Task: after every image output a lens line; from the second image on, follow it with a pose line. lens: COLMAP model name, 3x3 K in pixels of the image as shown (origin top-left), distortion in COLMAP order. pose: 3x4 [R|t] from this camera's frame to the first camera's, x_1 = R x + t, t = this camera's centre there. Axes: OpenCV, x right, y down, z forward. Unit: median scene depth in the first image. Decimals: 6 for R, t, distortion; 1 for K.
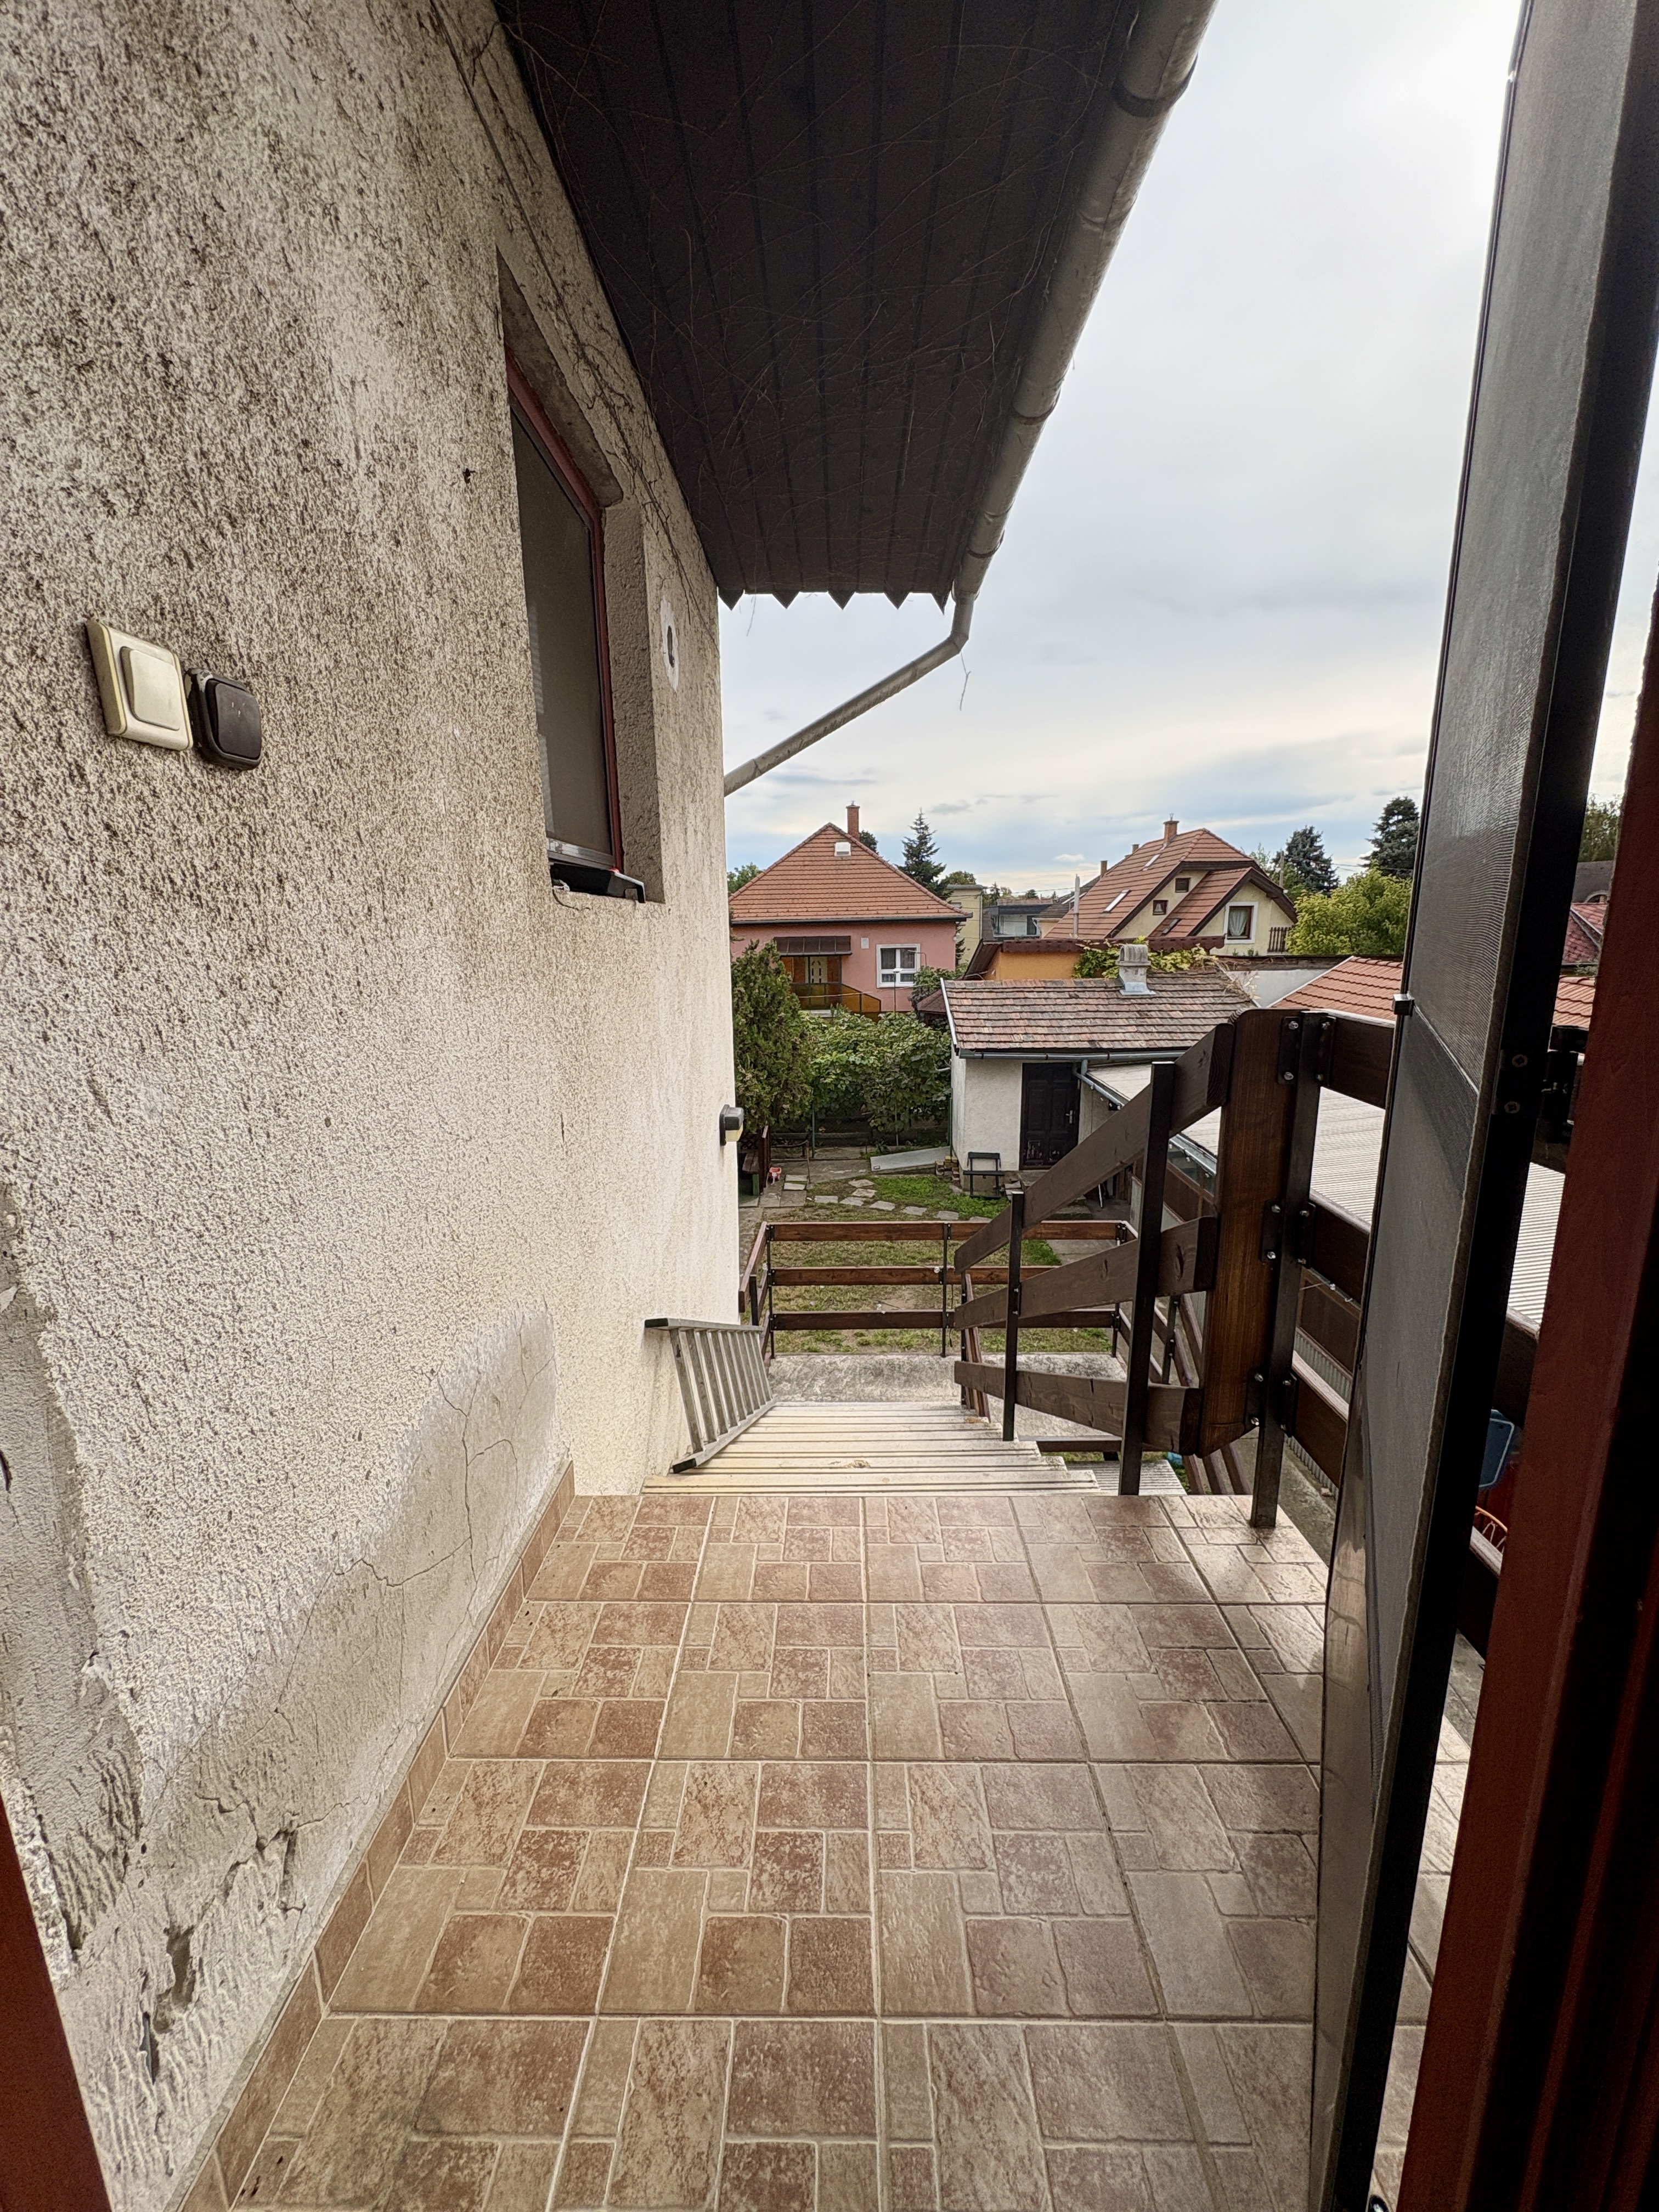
lens RADIAL K [[881.0, 0, 829.4], [0, 881.0, 1109.9], [0, 0, 1]] dist [0.000084, 0.000264]
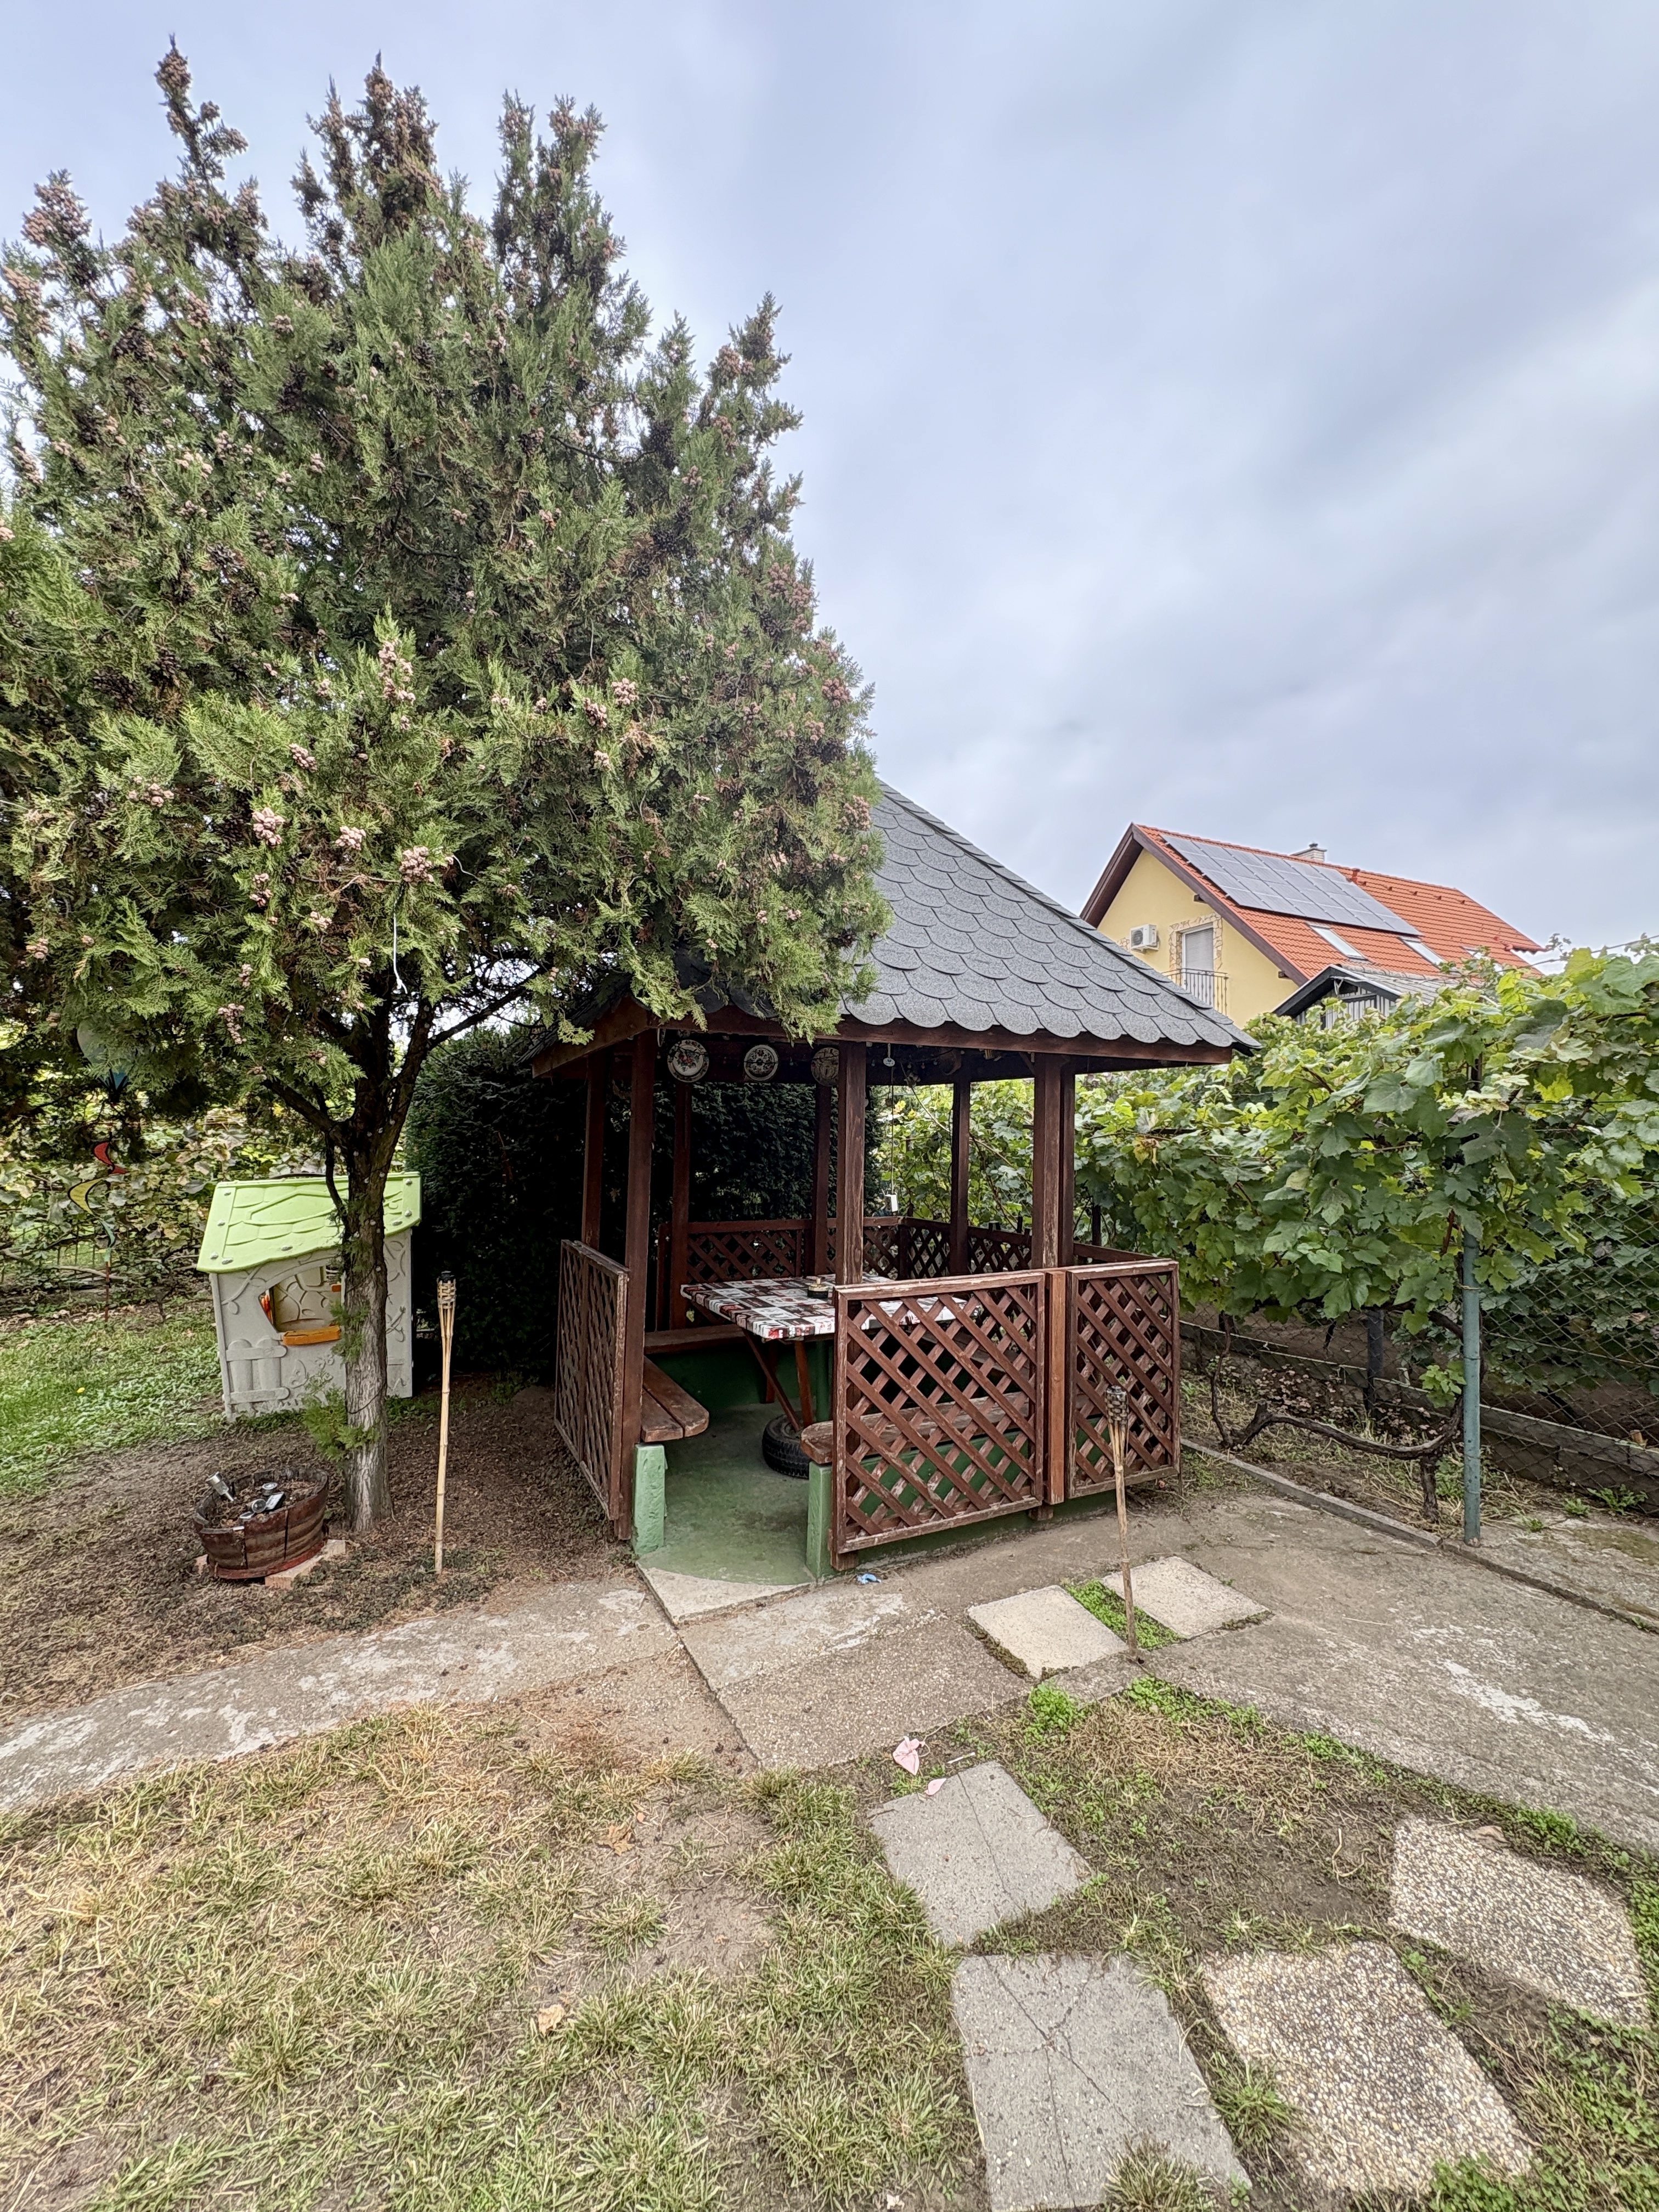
lens RADIAL K [[881.0, 0, 829.4], [0, 881.0, 1110.7], [0, 0, 1]] dist [0.000084, 0.000264]
pose [[0.441451, -0.001028, -0.897285, 0.098560], [-0.201224, 0.974416, -0.100116, 0.010342], [0.874431, 0.224751, 0.429950, 0.835327]]
